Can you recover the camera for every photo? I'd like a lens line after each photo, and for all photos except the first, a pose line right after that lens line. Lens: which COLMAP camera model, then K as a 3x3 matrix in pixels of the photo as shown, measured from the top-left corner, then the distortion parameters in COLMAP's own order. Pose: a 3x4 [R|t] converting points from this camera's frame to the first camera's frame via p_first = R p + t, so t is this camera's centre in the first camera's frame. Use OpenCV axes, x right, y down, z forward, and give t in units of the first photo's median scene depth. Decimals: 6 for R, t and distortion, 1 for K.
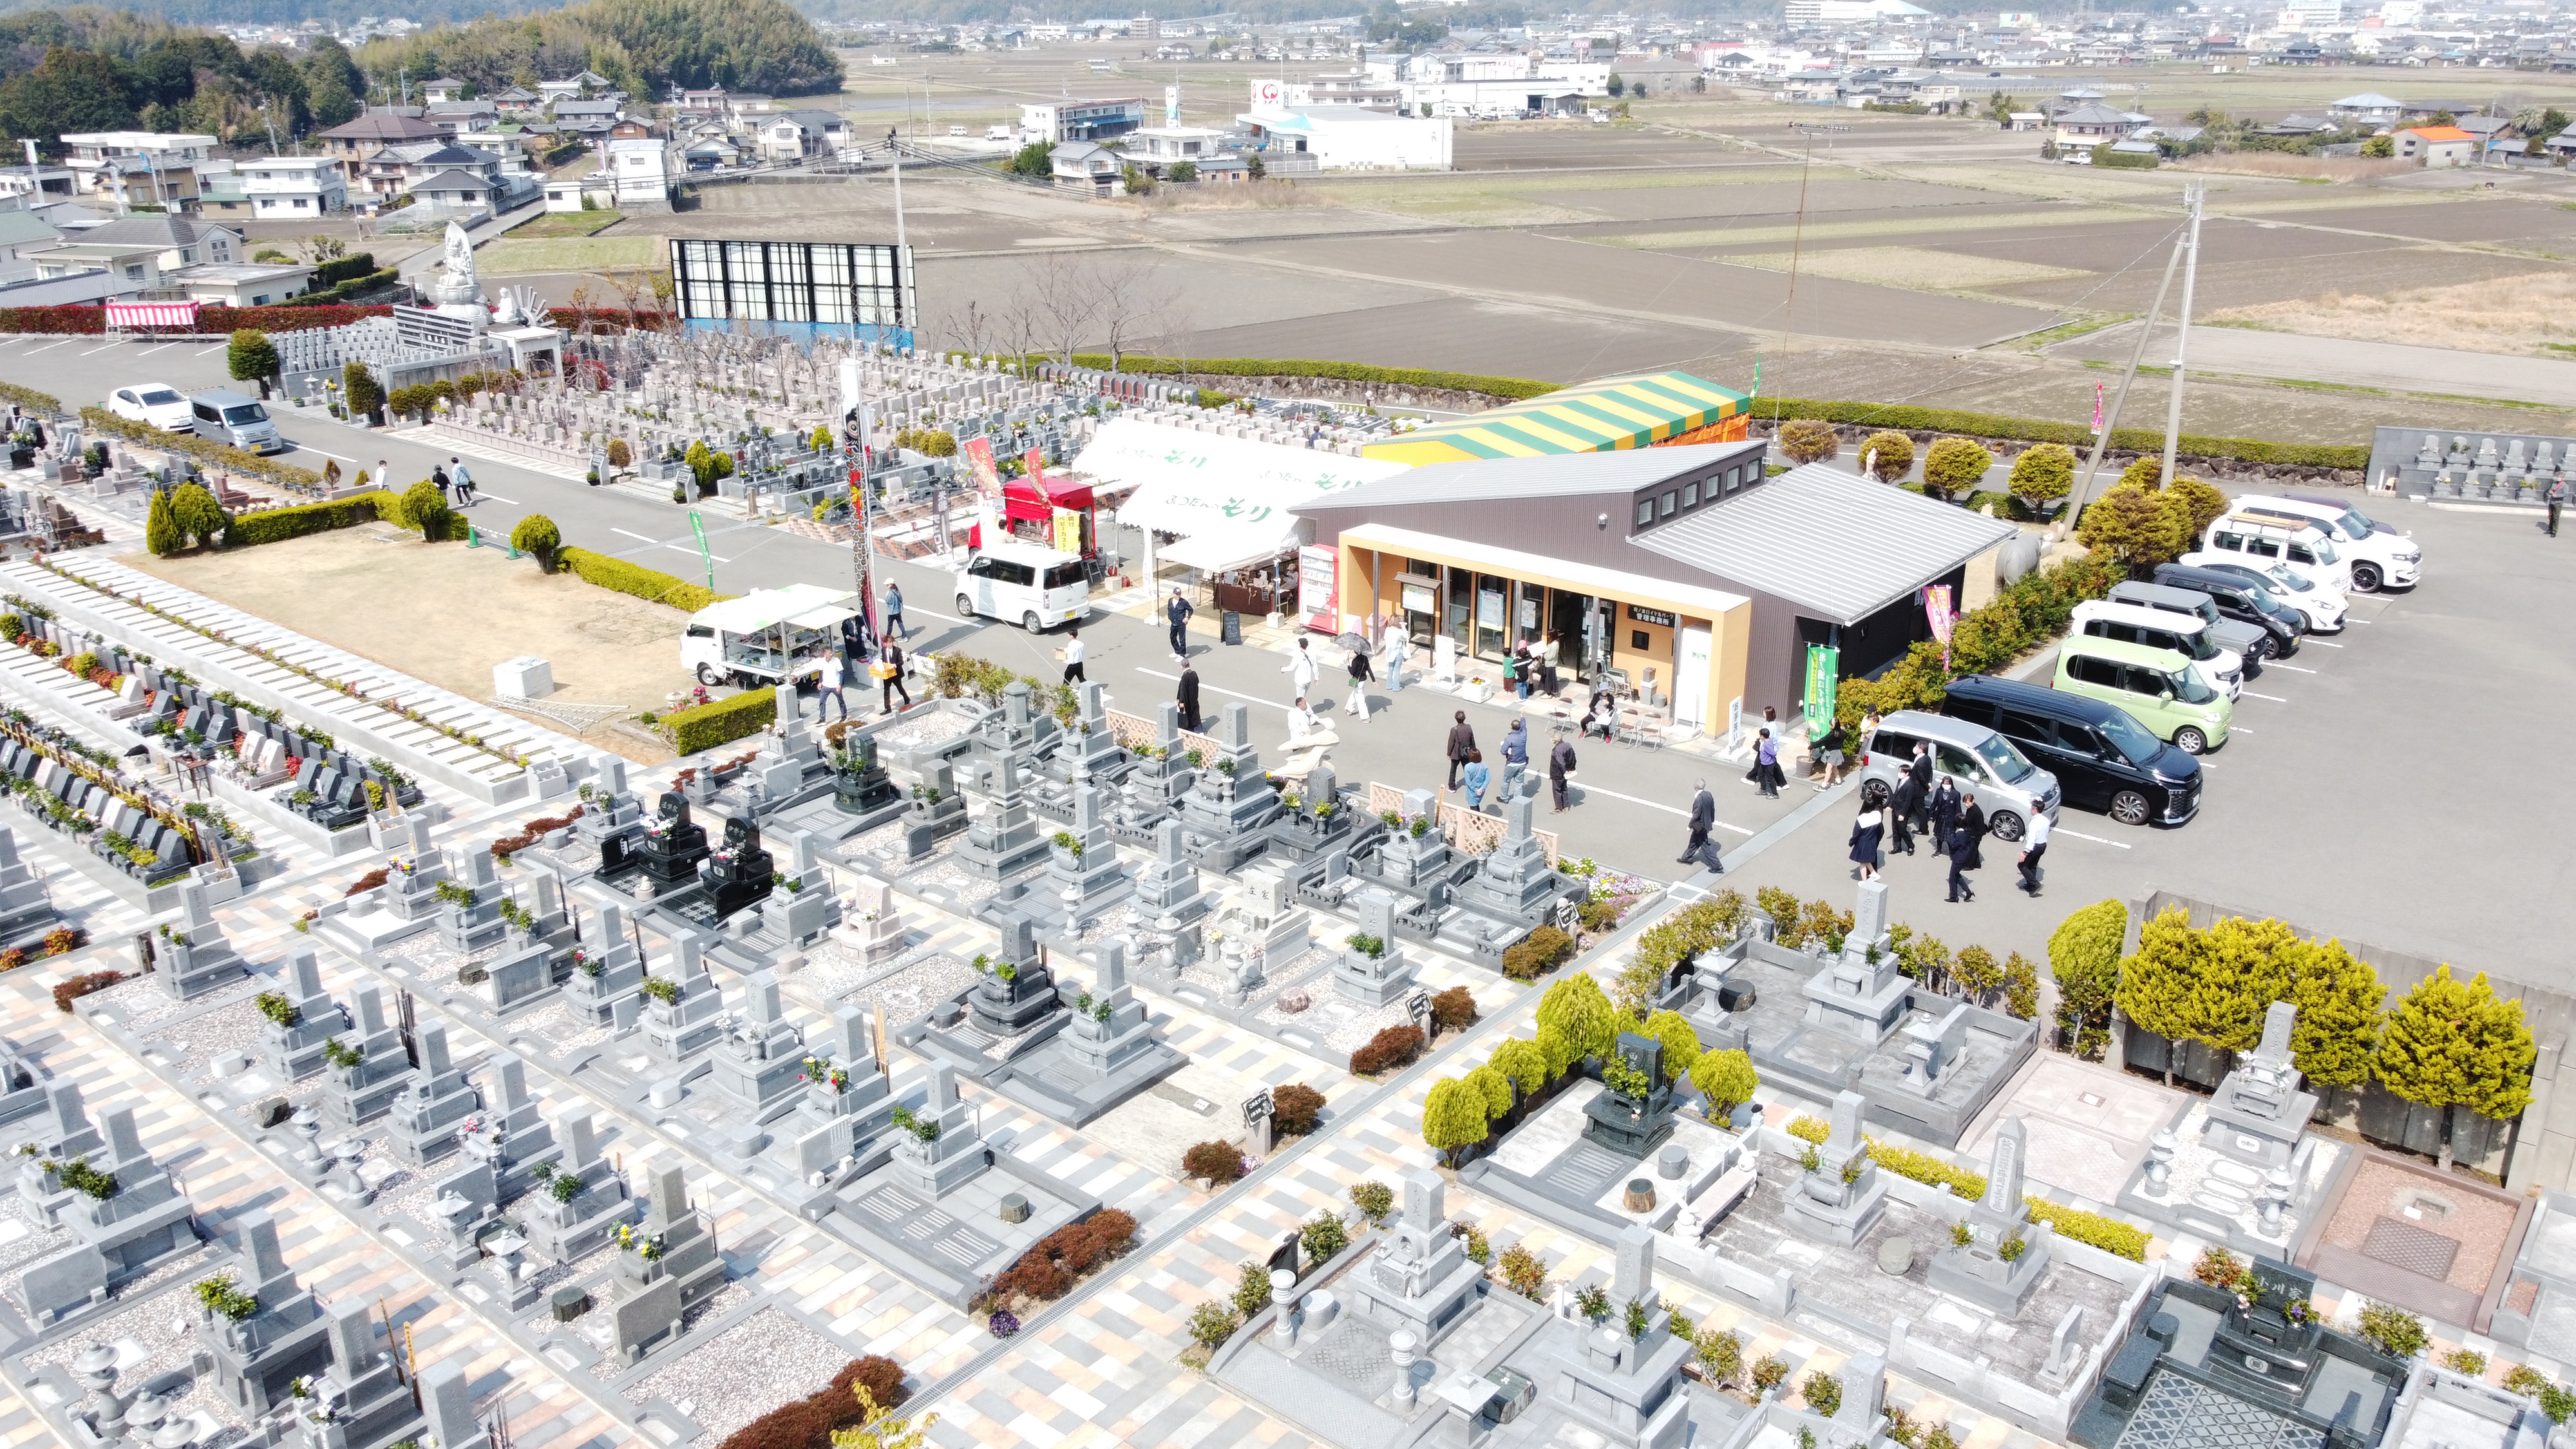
lens RADIAL K [[1961.6, 0, 1291.9], [0, 1961.6, 719.6], [0, 0, 1]] dist [-0.001525, -0.002991]
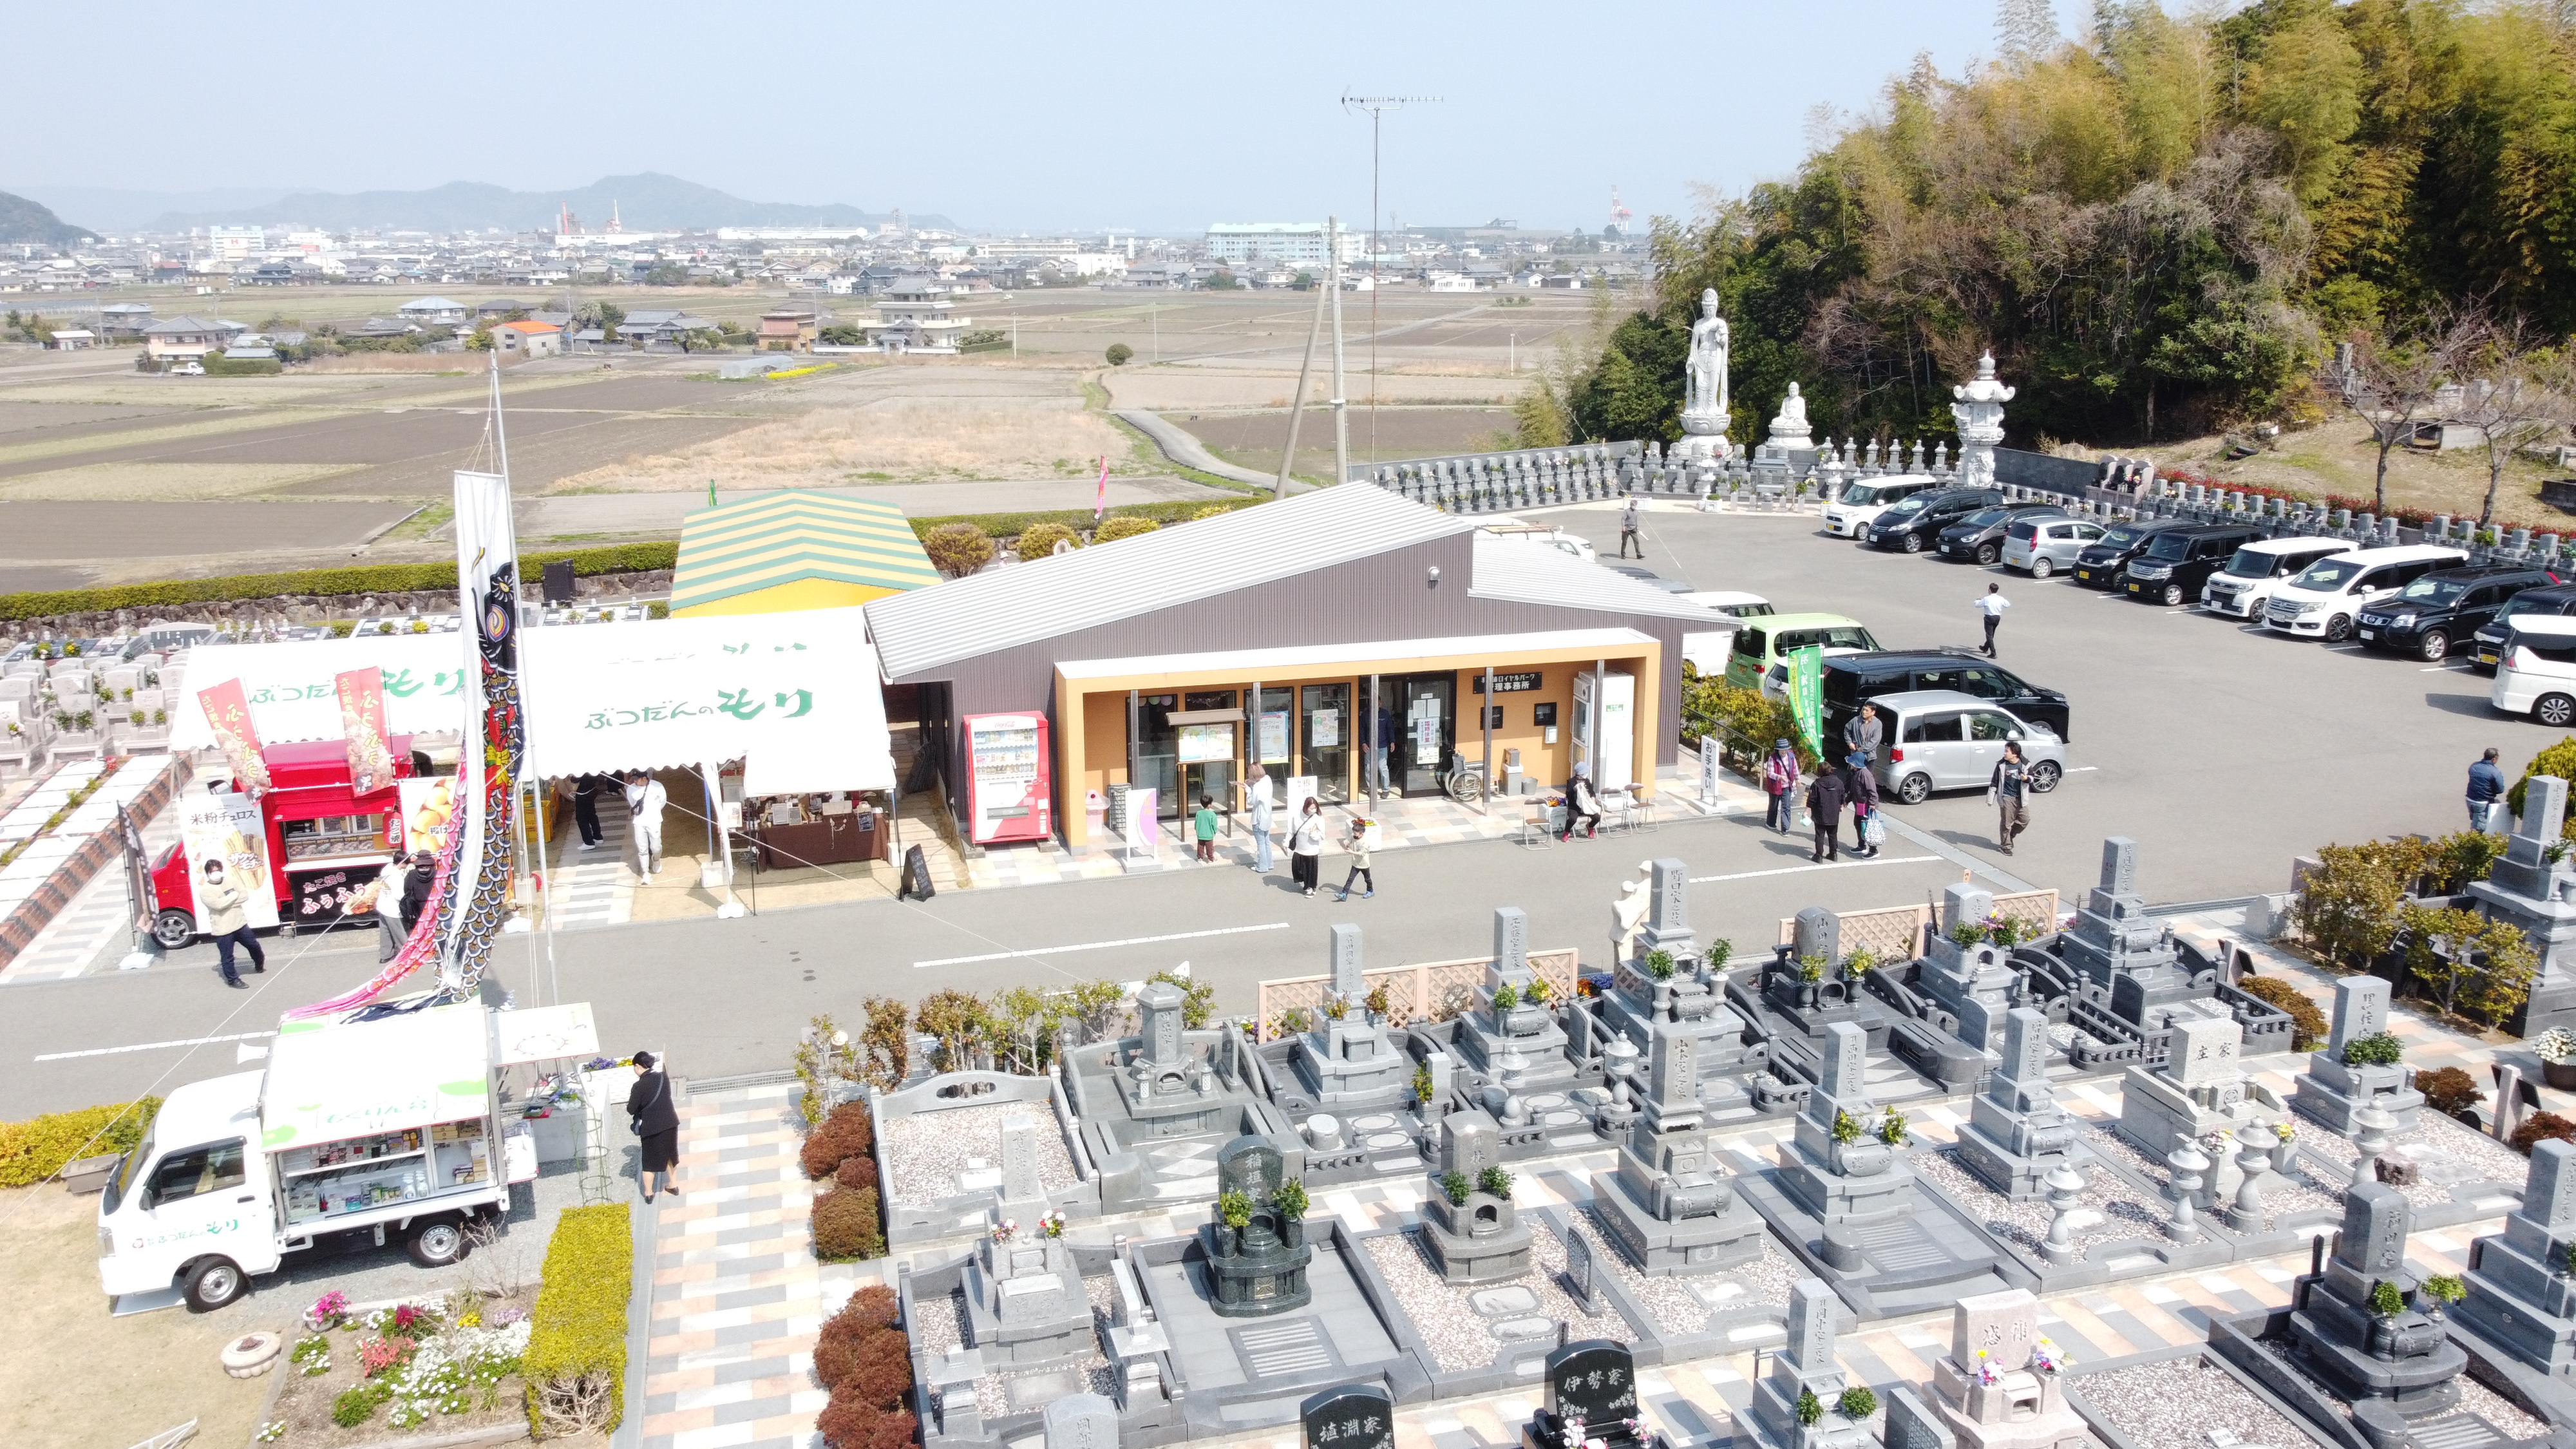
lens RADIAL K [[1961.6, 0, 1287.9], [0, 1961.6, 714.9], [0, 0, 1]] dist [-0.001525, -0.002991]
pose [[0.578313, -0.195998, 0.791921, -0.109865], [0.283502, 0.958496, 0.030193, -0.019885], [-0.764971, 0.207050, 0.609877, 0.131685]]
